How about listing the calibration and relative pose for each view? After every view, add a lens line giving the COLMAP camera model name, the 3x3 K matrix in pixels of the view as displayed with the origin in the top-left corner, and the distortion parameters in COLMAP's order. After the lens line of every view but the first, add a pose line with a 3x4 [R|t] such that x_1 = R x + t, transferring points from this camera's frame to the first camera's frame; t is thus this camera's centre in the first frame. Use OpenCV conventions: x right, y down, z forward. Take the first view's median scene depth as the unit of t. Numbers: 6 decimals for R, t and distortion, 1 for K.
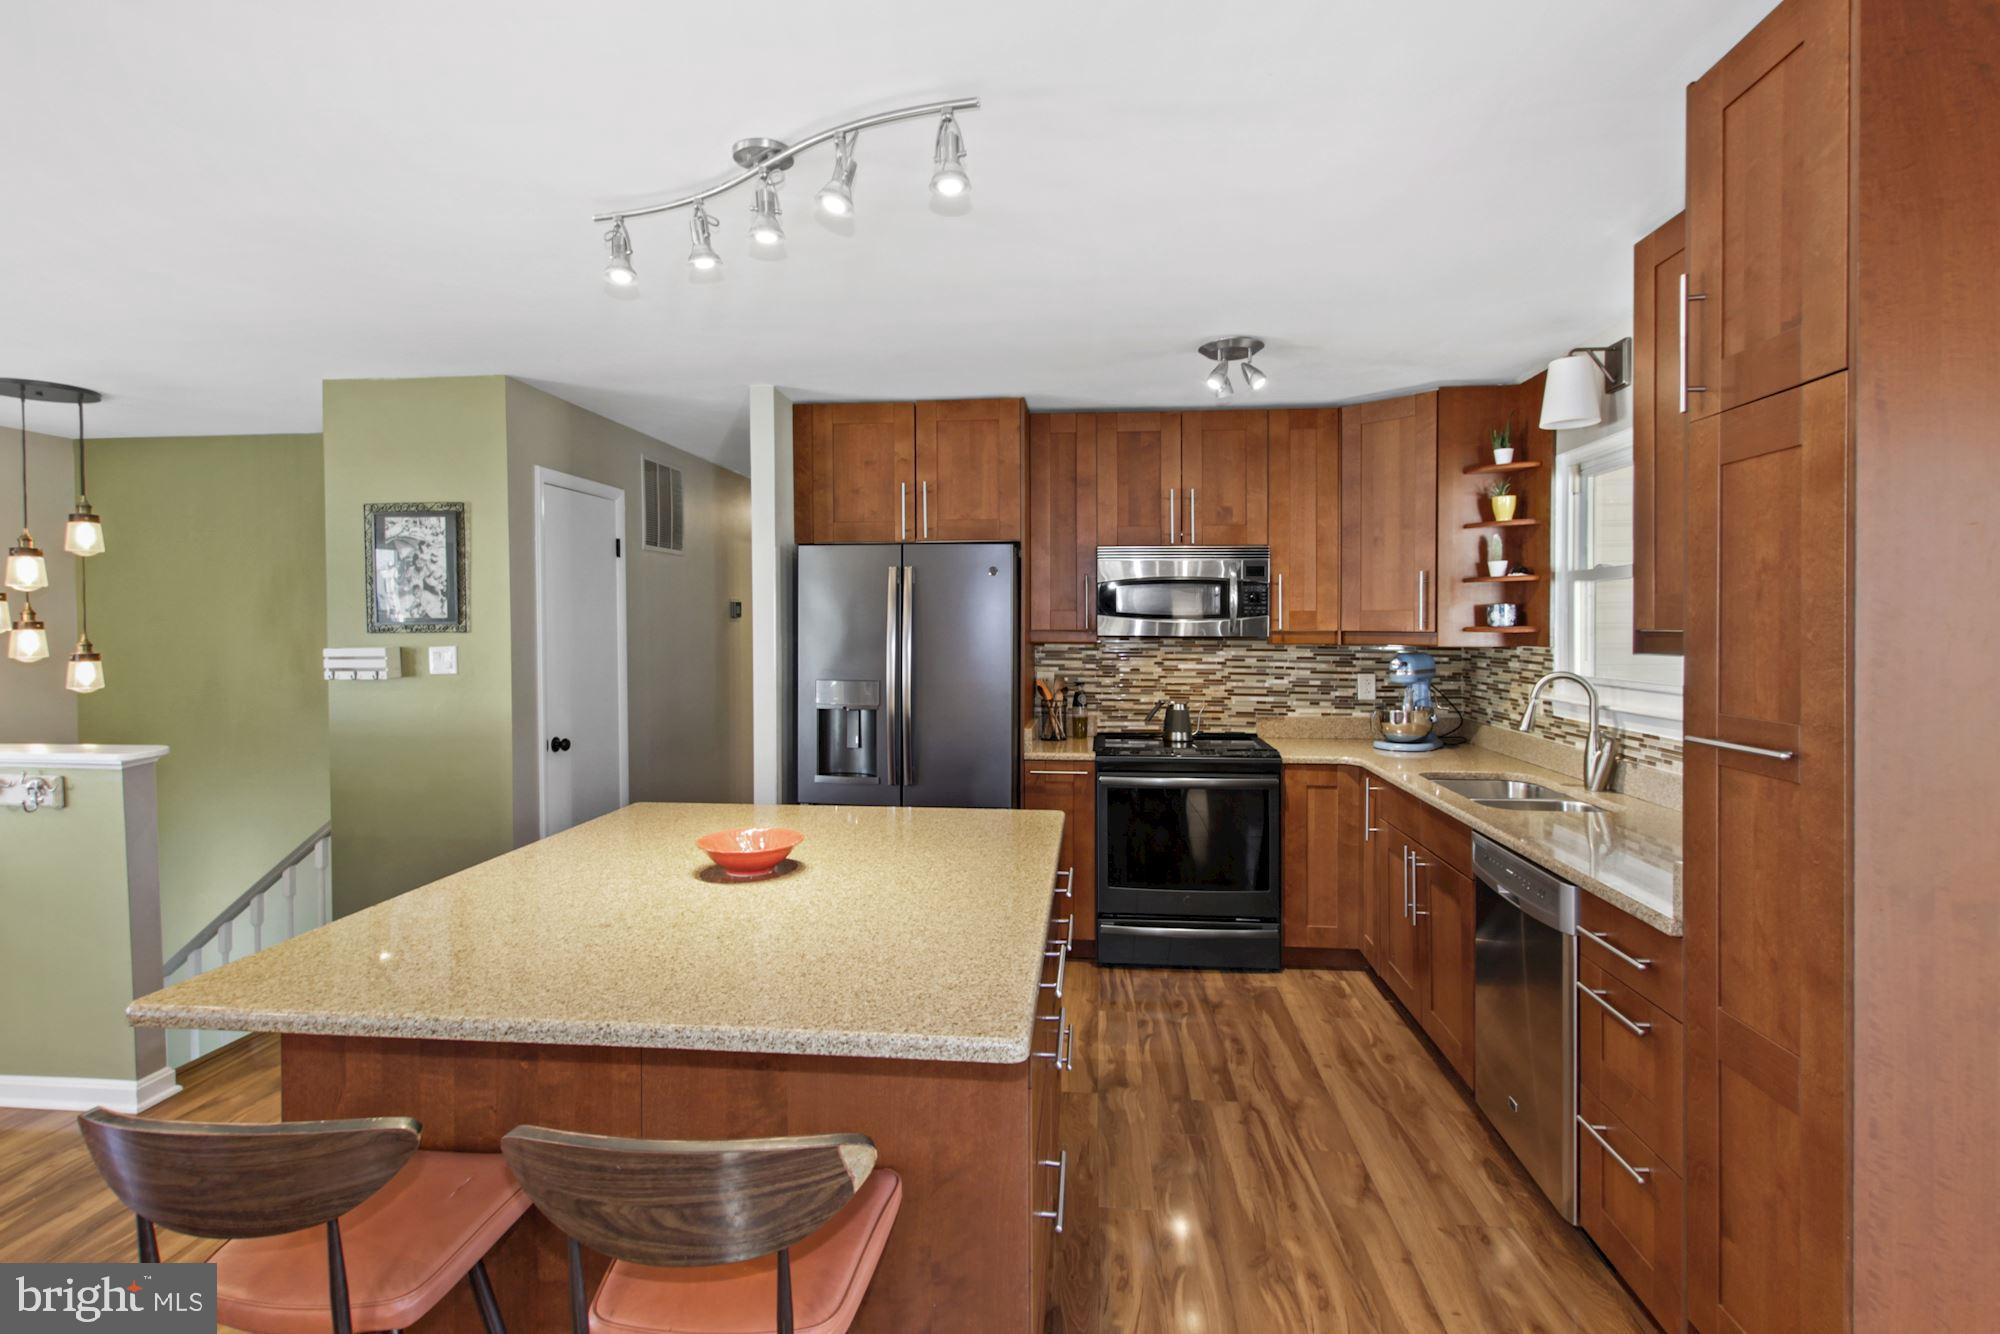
lens RADIAL K [[954.8, 0, 998.1], [0, 954.8, 634.9], [0, 0, 1]] dist [-0.007941, -0.002901]
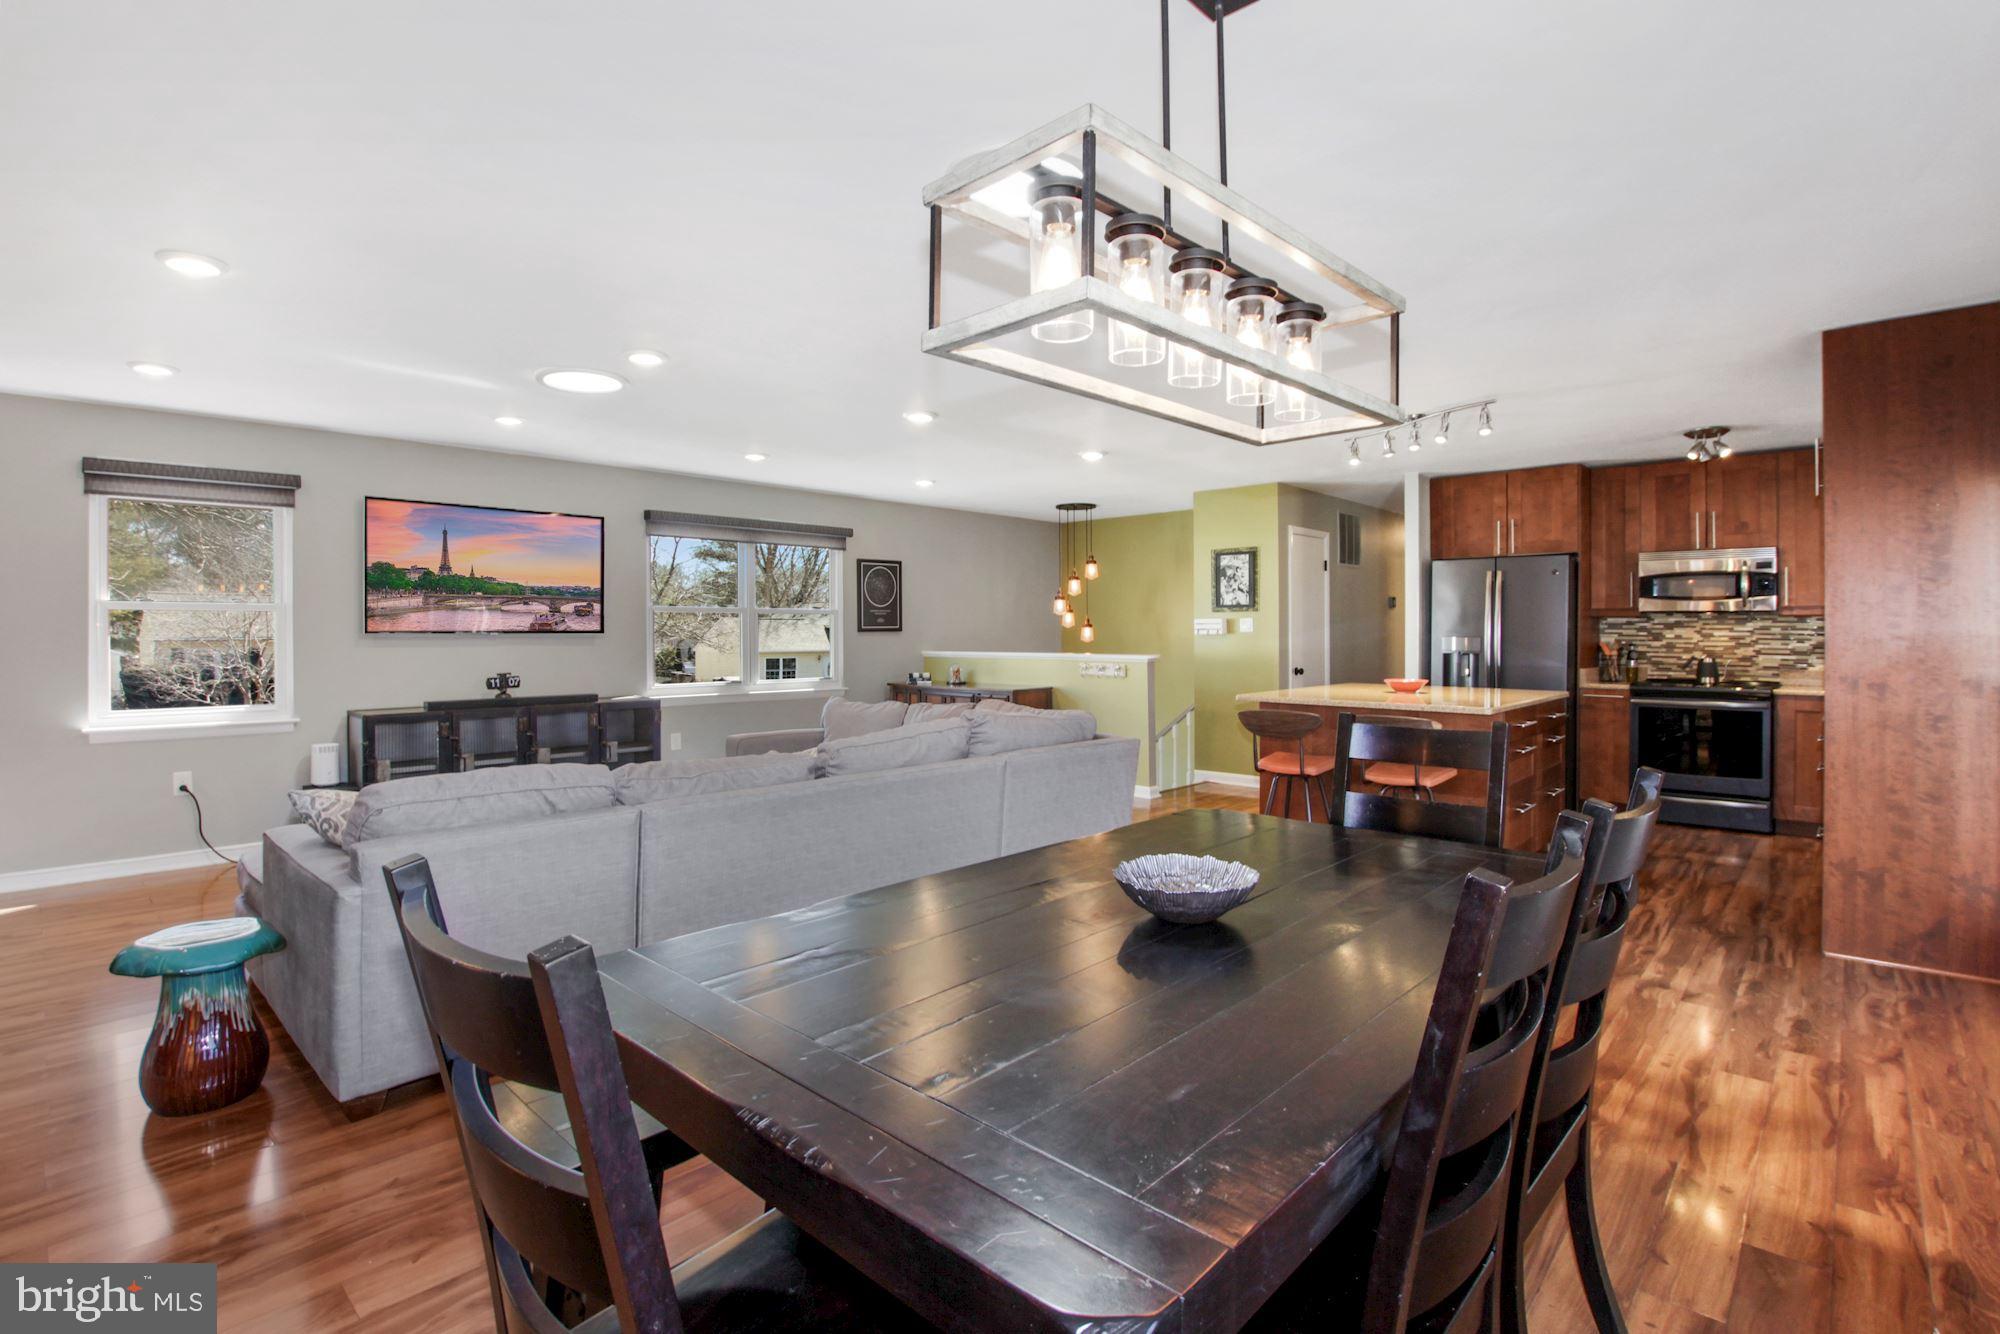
lens RADIAL K [[954.8, 0, 1037.9], [0, 954.8, 640.2], [0, 0, 1]] dist [-0.007941, -0.002901]
pose [[0.817391, 0.005940, -0.576052, 0.211026], [-0.007990, 0.999968, -0.001026, 0.060581], [0.576028, 0.005441, 0.817412, -0.866088]]
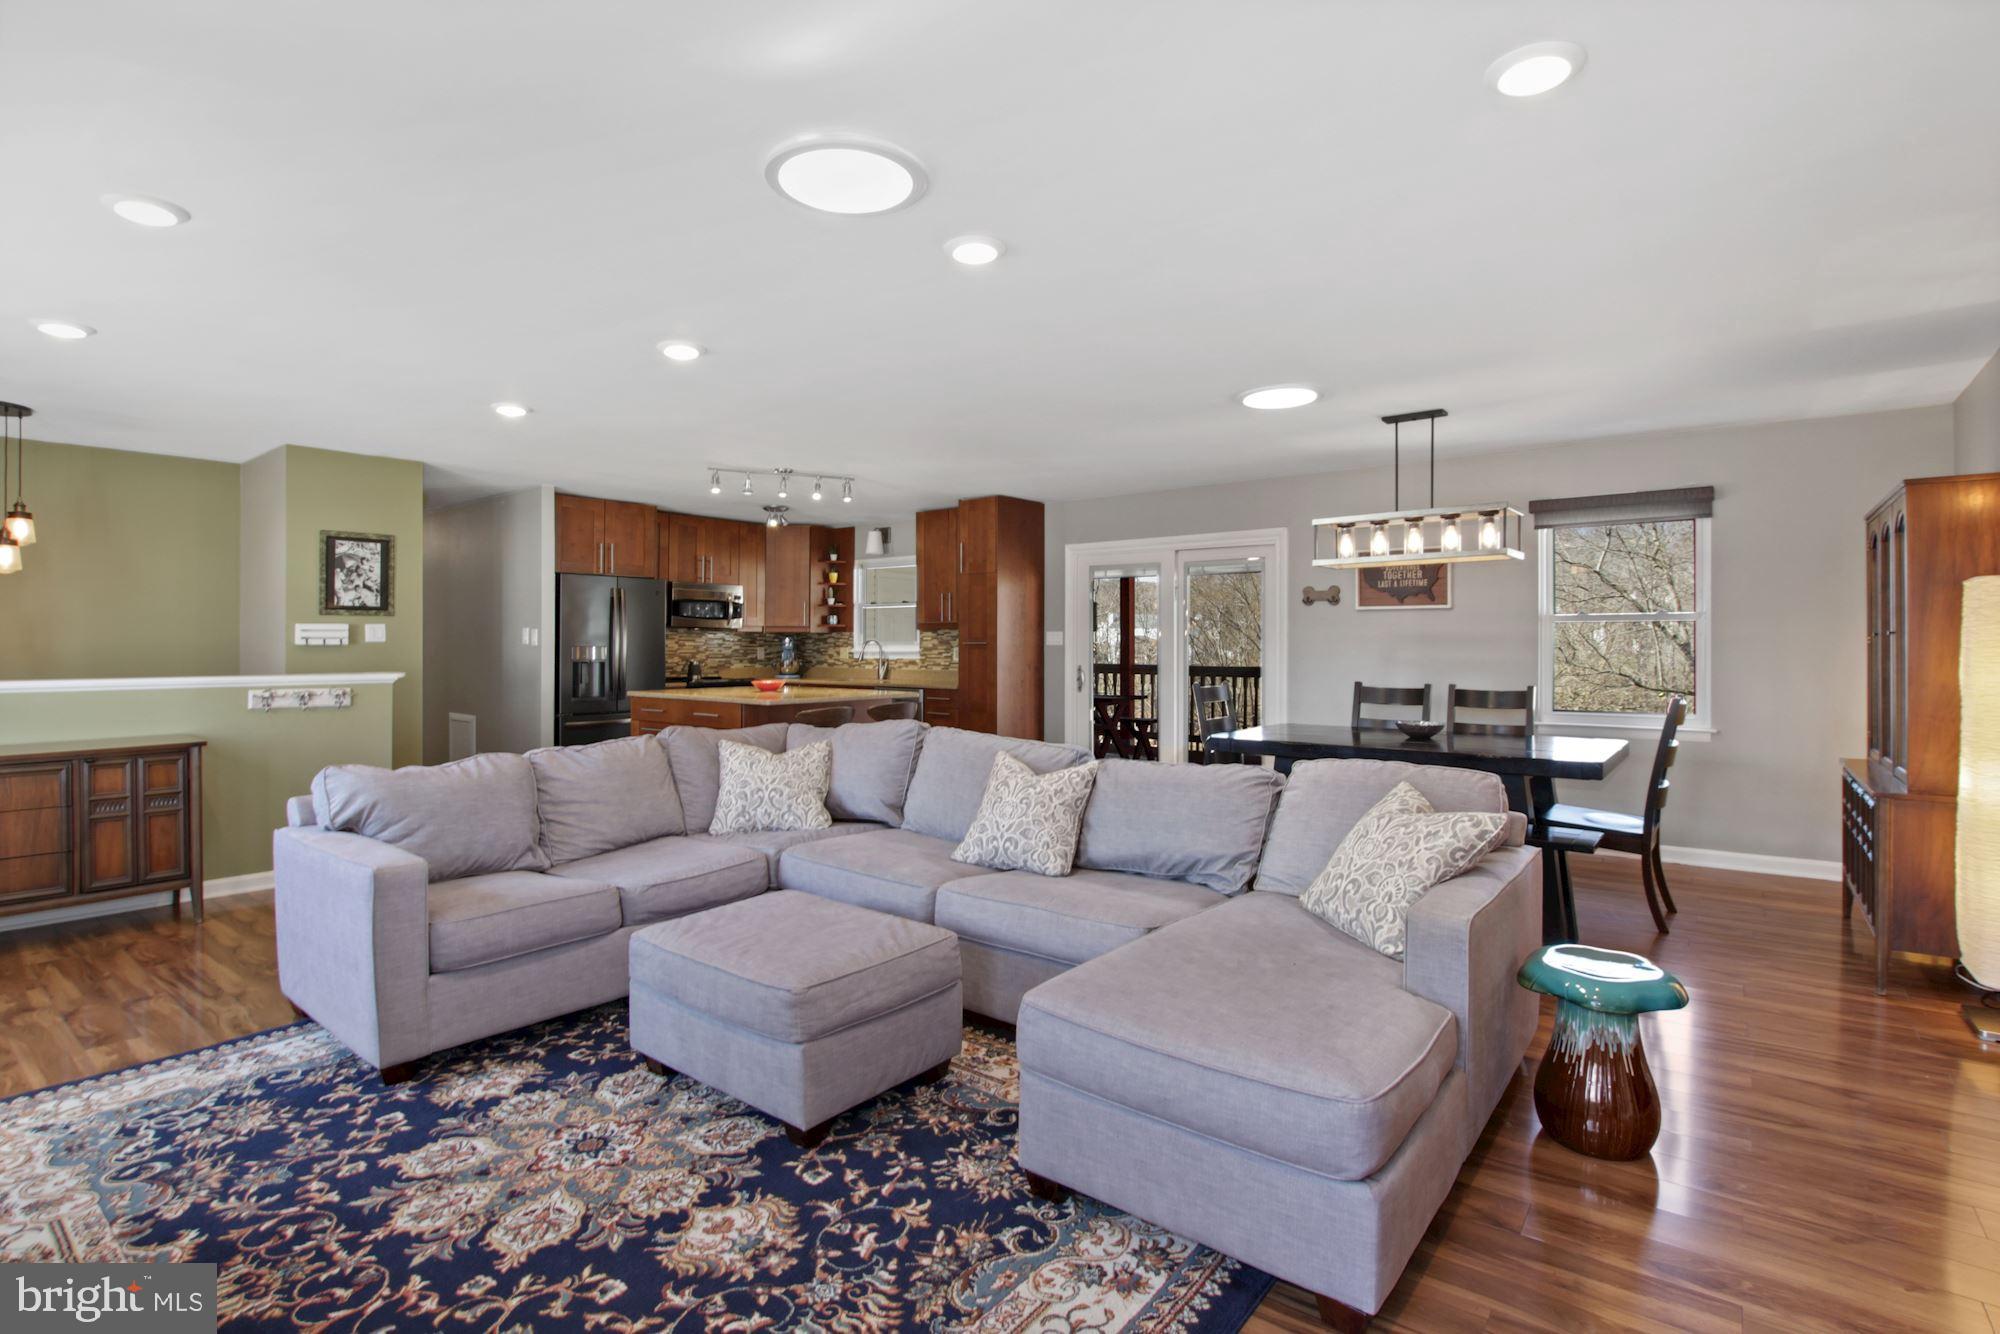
lens RADIAL K [[954.8, 0, 1019.0], [0, 954.8, 663.3], [0, 0, 1]] dist [-0.007941, -0.002901]
pose [[0.518271, -0.016404, 0.855059, -1.319045], [0.009427, 0.999865, 0.013469, 0.062000], [-0.855165, 0.001080, 0.518356, -0.701507]]
